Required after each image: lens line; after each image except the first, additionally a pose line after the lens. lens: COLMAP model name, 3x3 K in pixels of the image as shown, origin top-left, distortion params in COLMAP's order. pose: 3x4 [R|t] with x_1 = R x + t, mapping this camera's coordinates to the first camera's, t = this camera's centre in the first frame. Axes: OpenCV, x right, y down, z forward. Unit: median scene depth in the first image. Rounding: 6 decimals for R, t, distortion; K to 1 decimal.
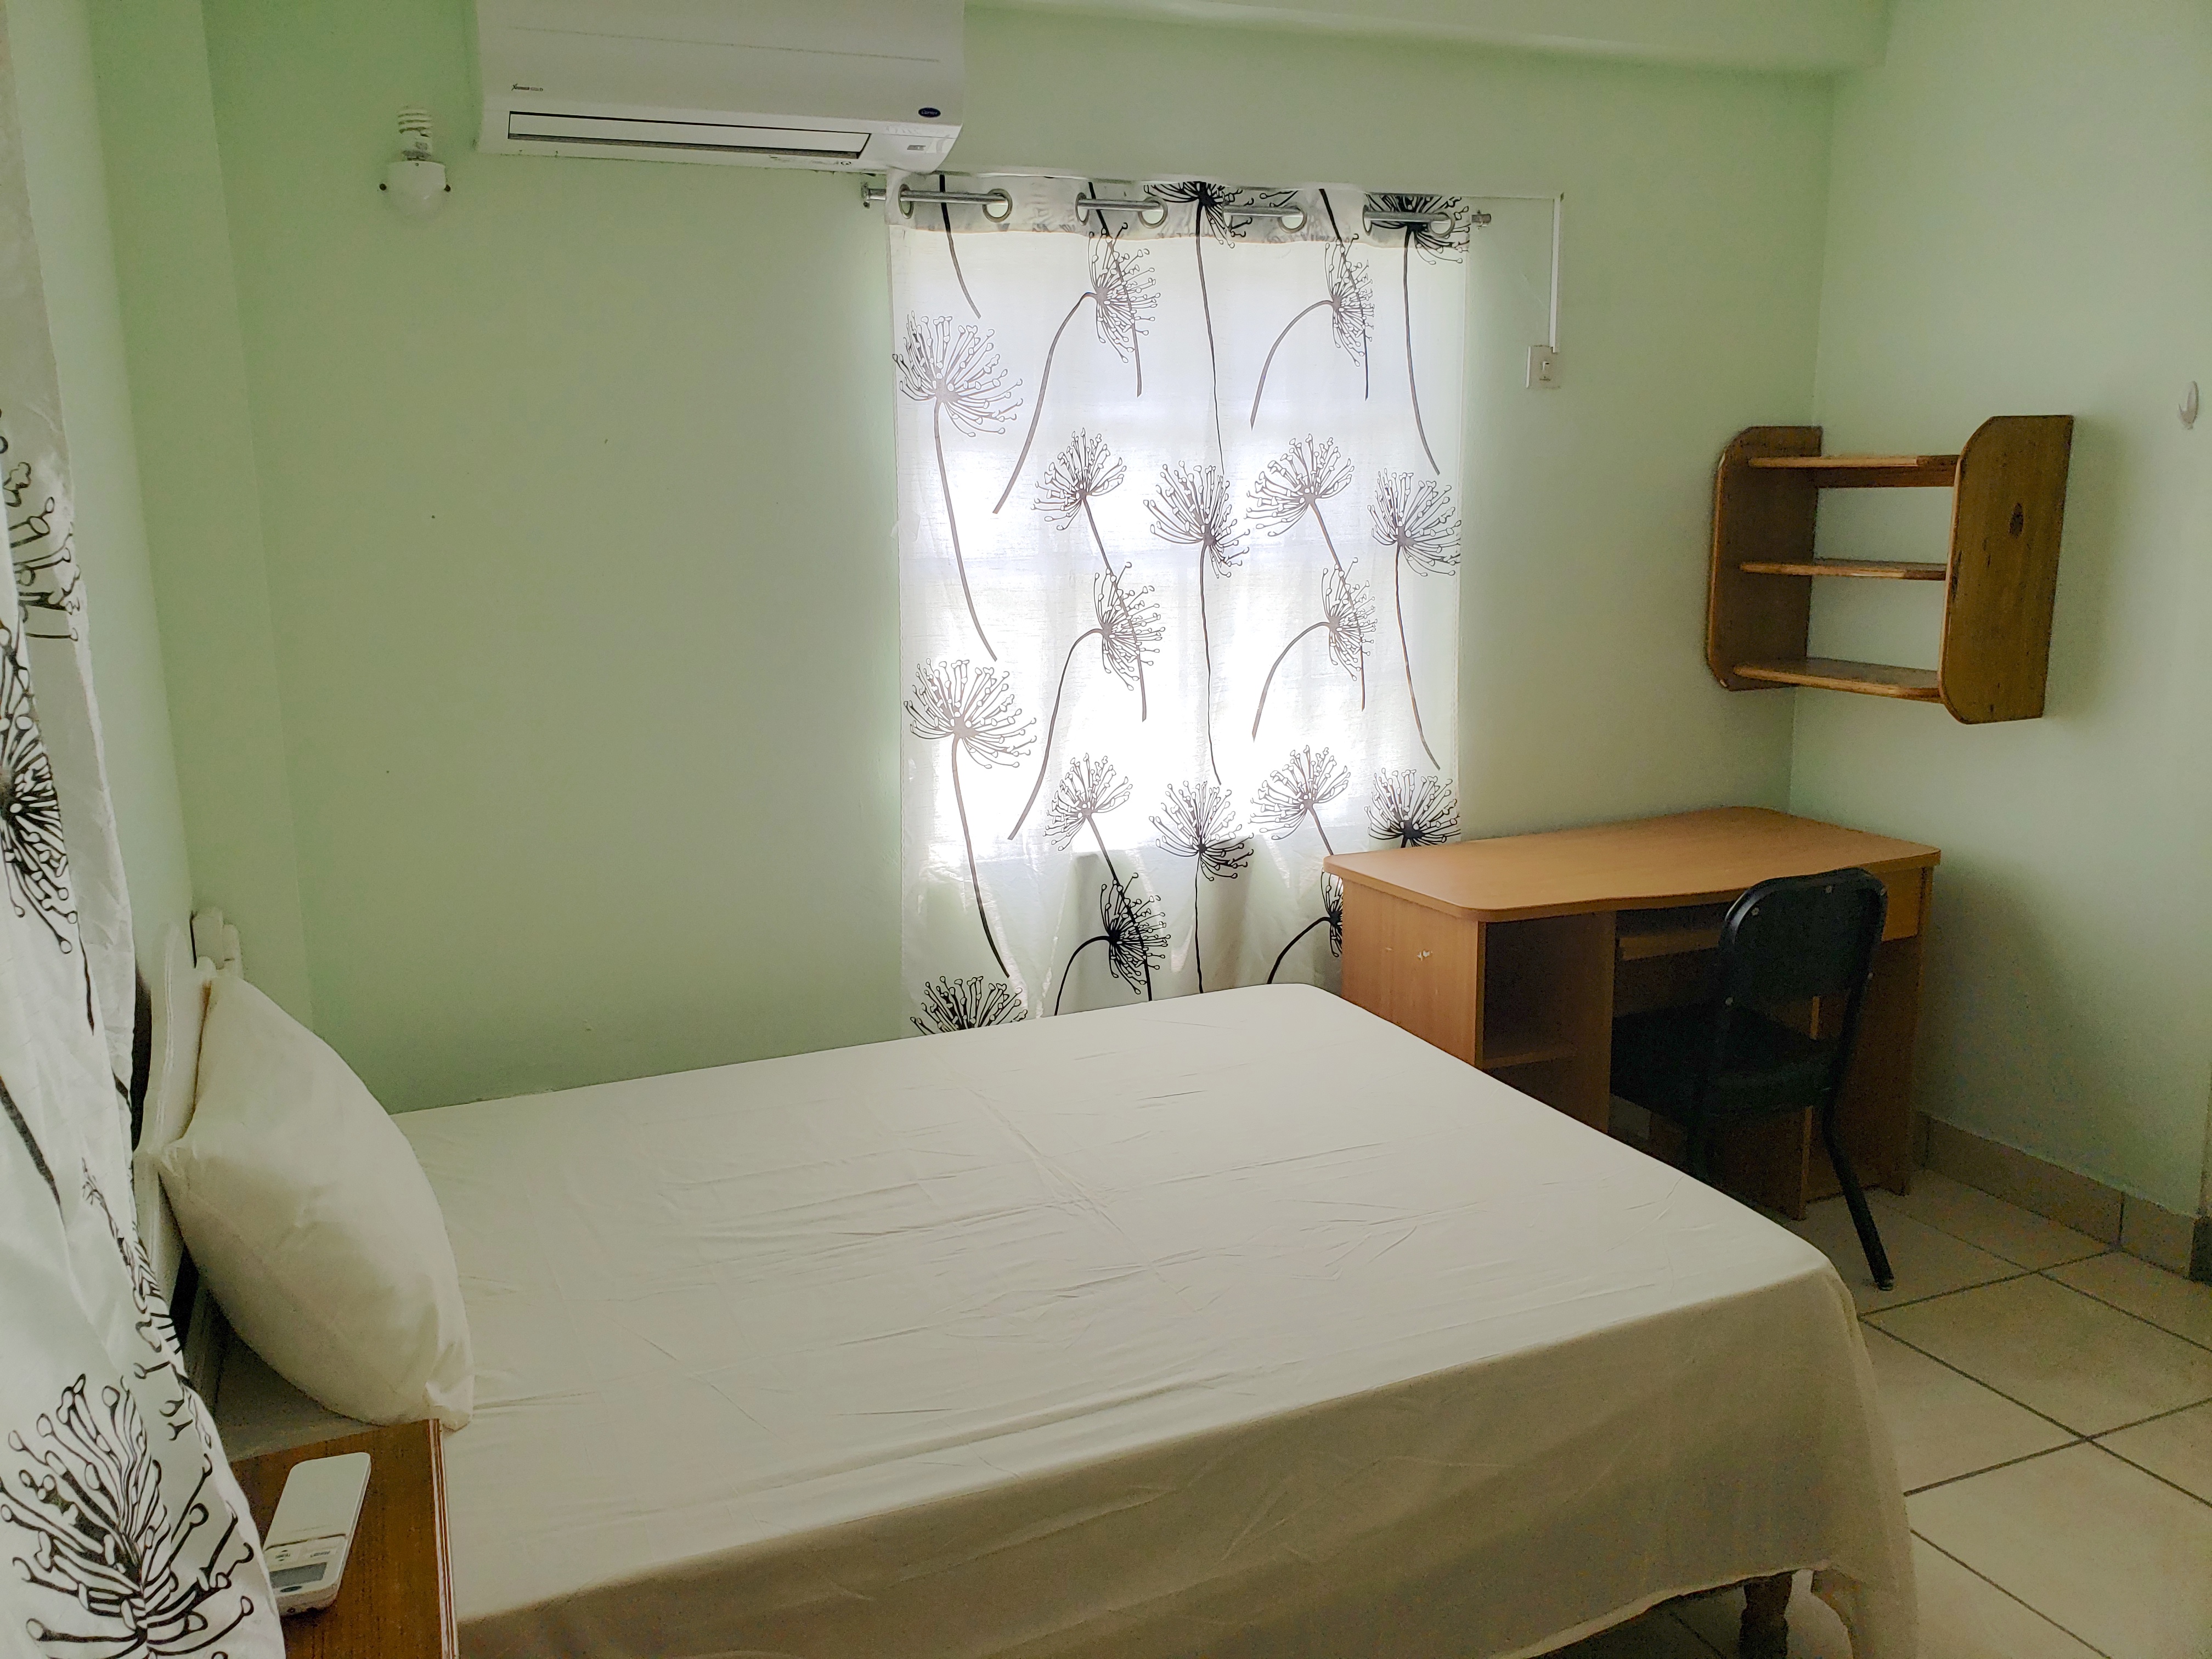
lens RADIAL K [[1798.7, 0, 1106.0], [0, 1798.7, 829.5], [0, 0, 1]] dist [0.075154, -0.003230]
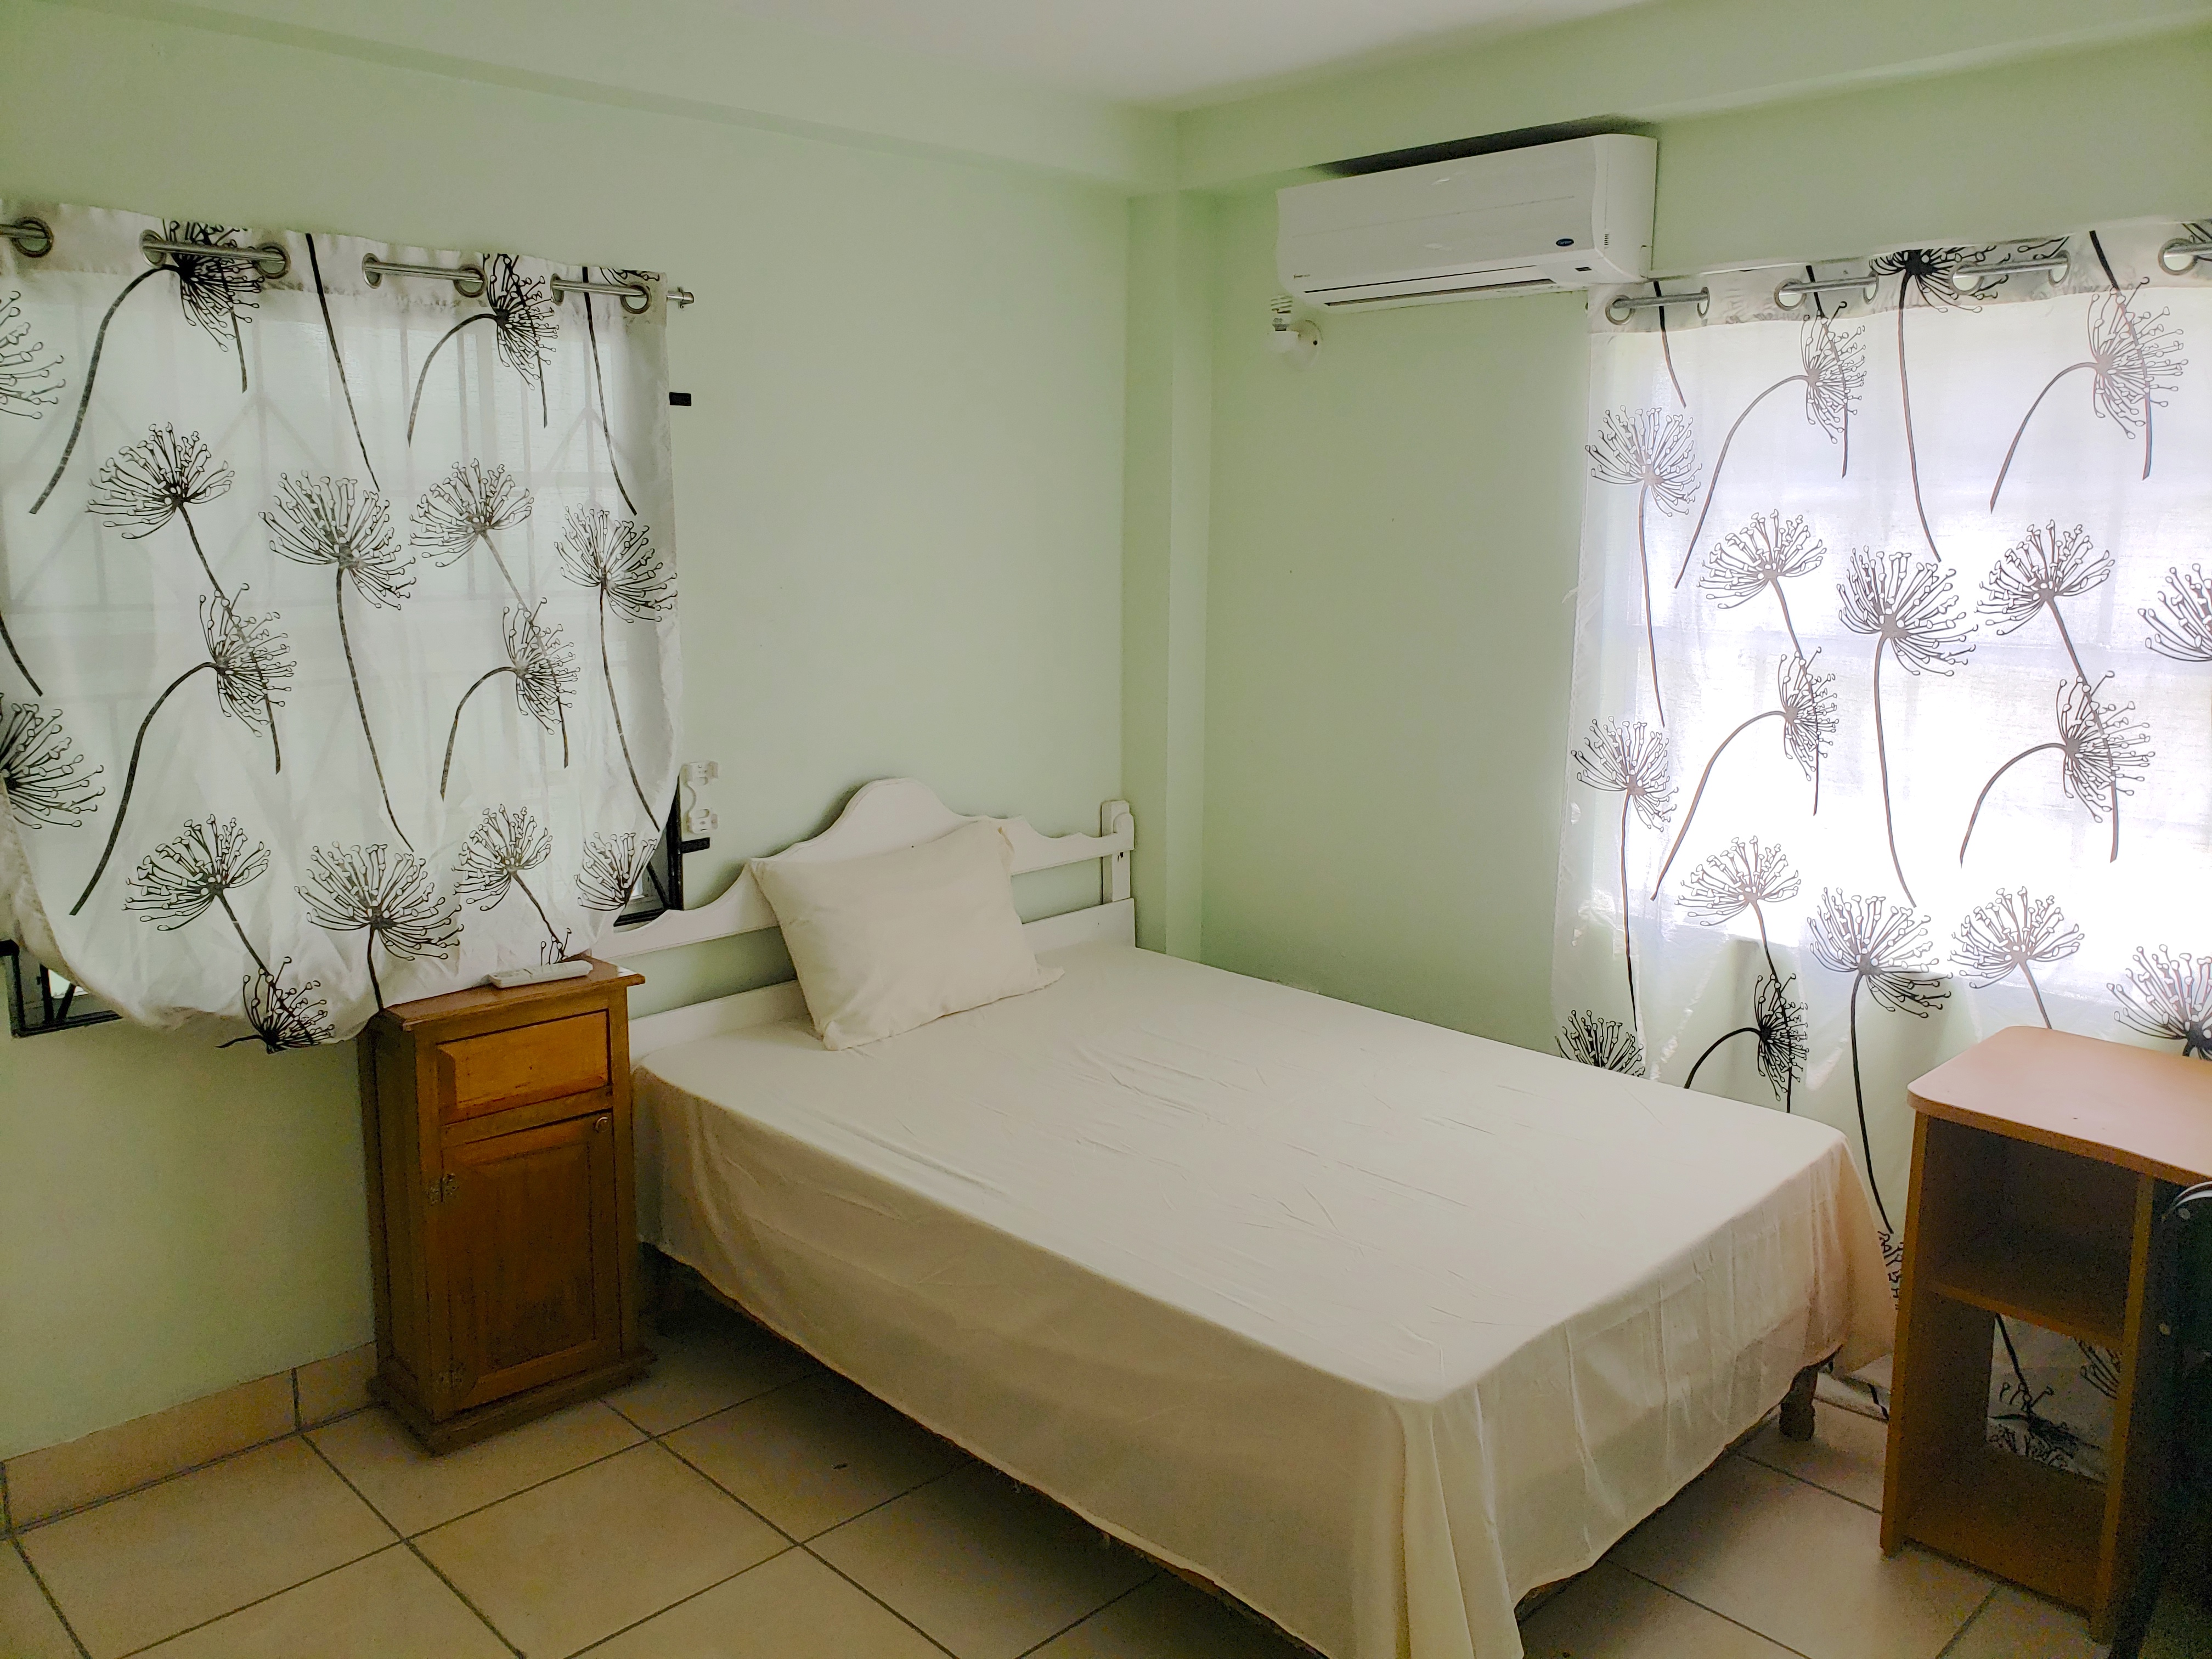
lens RADIAL K [[1743.9, 0, 1106.0], [0, 1743.9, 829.5], [0, 0, 1]] dist [-0.003112, 0.059298]
pose [[0.365785, 0.174263, -0.914239, 0.748879], [-0.216665, 0.971269, 0.098446, -0.064890], [0.905128, 0.162074, 0.393033, 0.310867]]
